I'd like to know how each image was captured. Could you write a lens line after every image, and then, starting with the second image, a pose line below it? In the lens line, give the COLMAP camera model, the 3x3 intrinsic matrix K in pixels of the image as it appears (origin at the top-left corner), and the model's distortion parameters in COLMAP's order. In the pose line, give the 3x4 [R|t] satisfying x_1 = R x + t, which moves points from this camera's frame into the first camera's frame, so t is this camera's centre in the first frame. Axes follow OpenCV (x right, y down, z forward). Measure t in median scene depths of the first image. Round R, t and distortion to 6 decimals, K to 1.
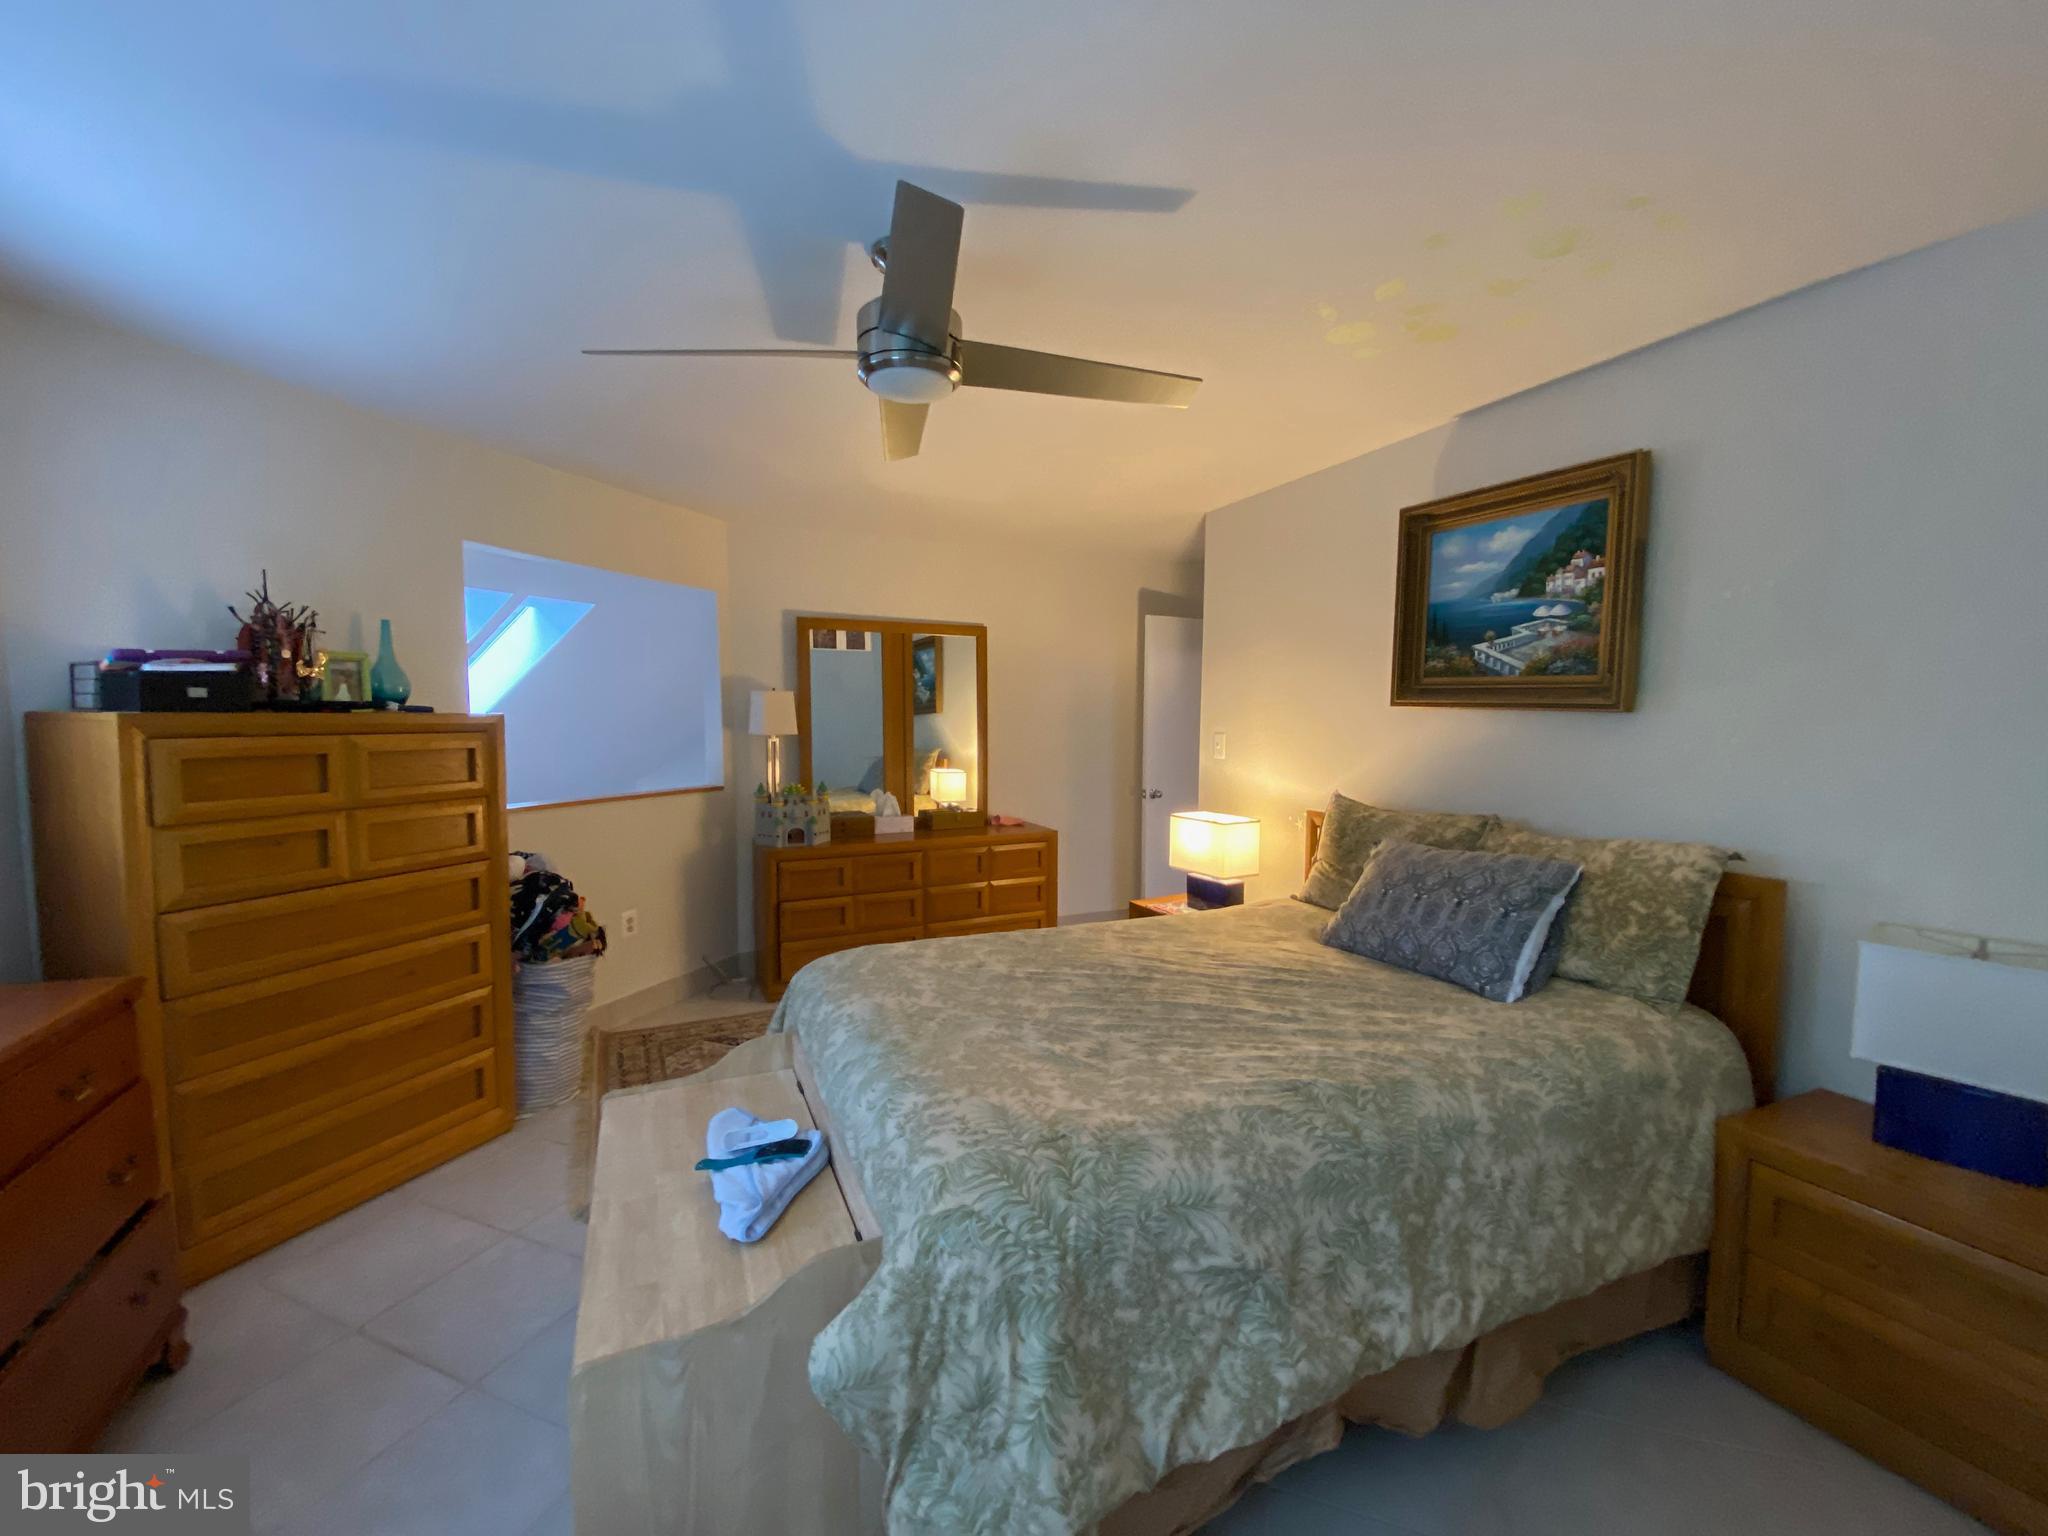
lens RADIAL K [[825.4, 0, 1024.0], [0, 825.4, 768.0], [0, 0, 1]] dist [0.026368, -0.022391]
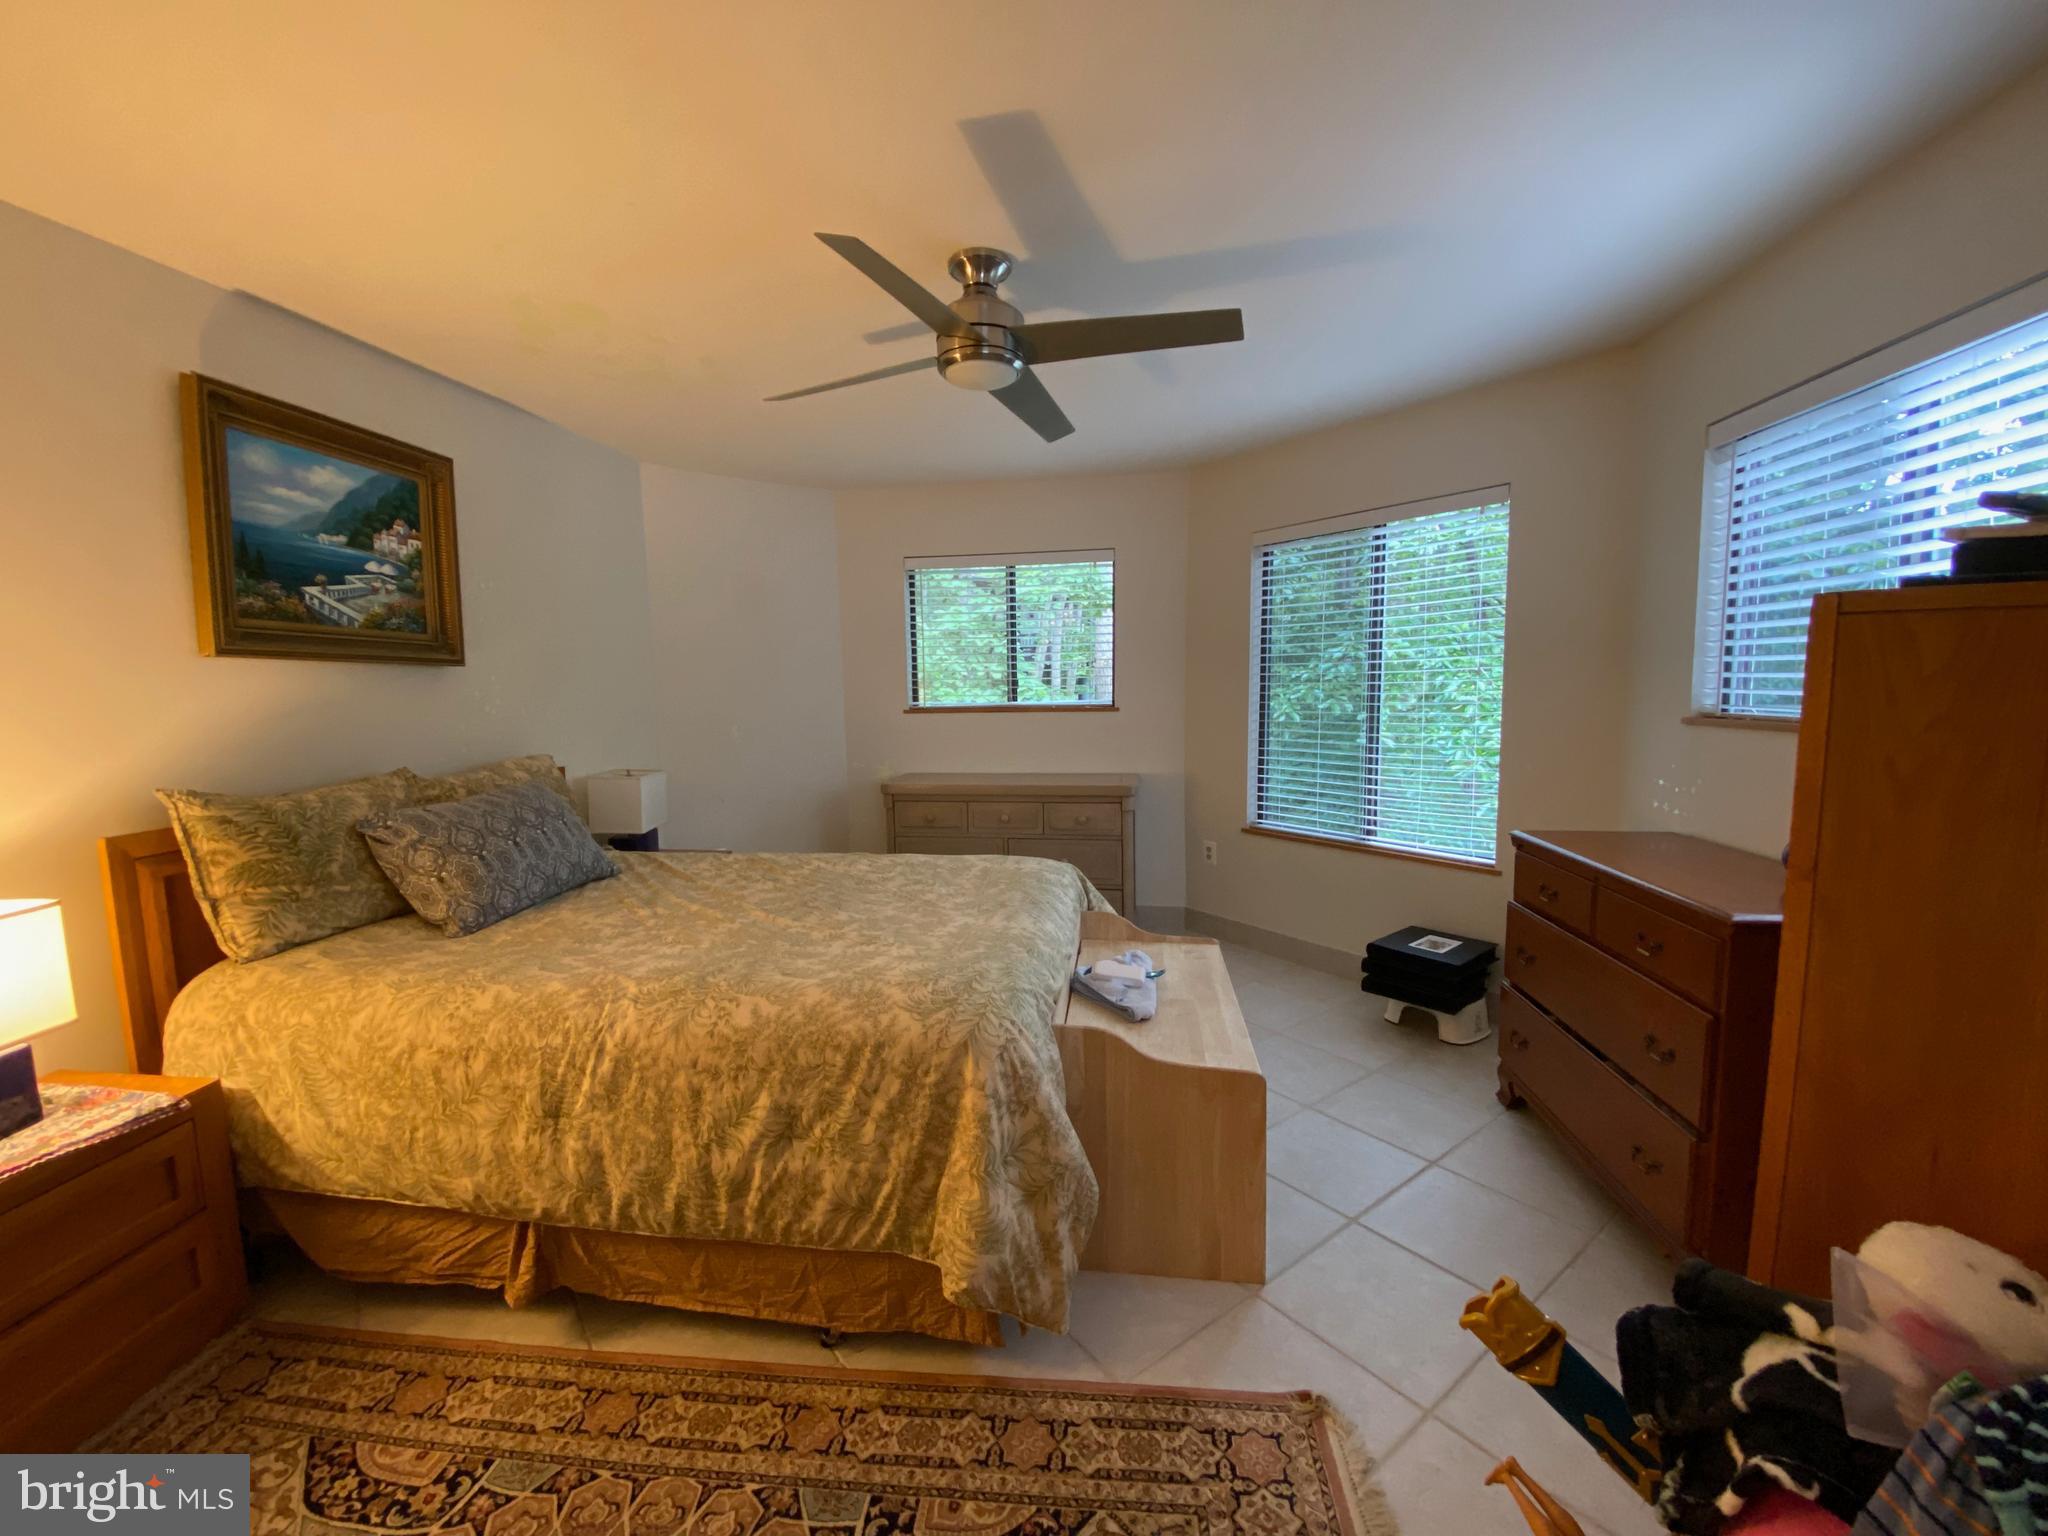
lens RADIAL K [[825.4, 0, 1024.0], [0, 825.4, 768.0], [0, 0, 1]] dist [0.026368, -0.022391]
pose [[-0.851045, -0.051963, 0.522515, -0.596270], [0.042334, 0.985062, 0.166914, -0.080112], [-0.523383, 0.164172, -0.836132, 1.453967]]
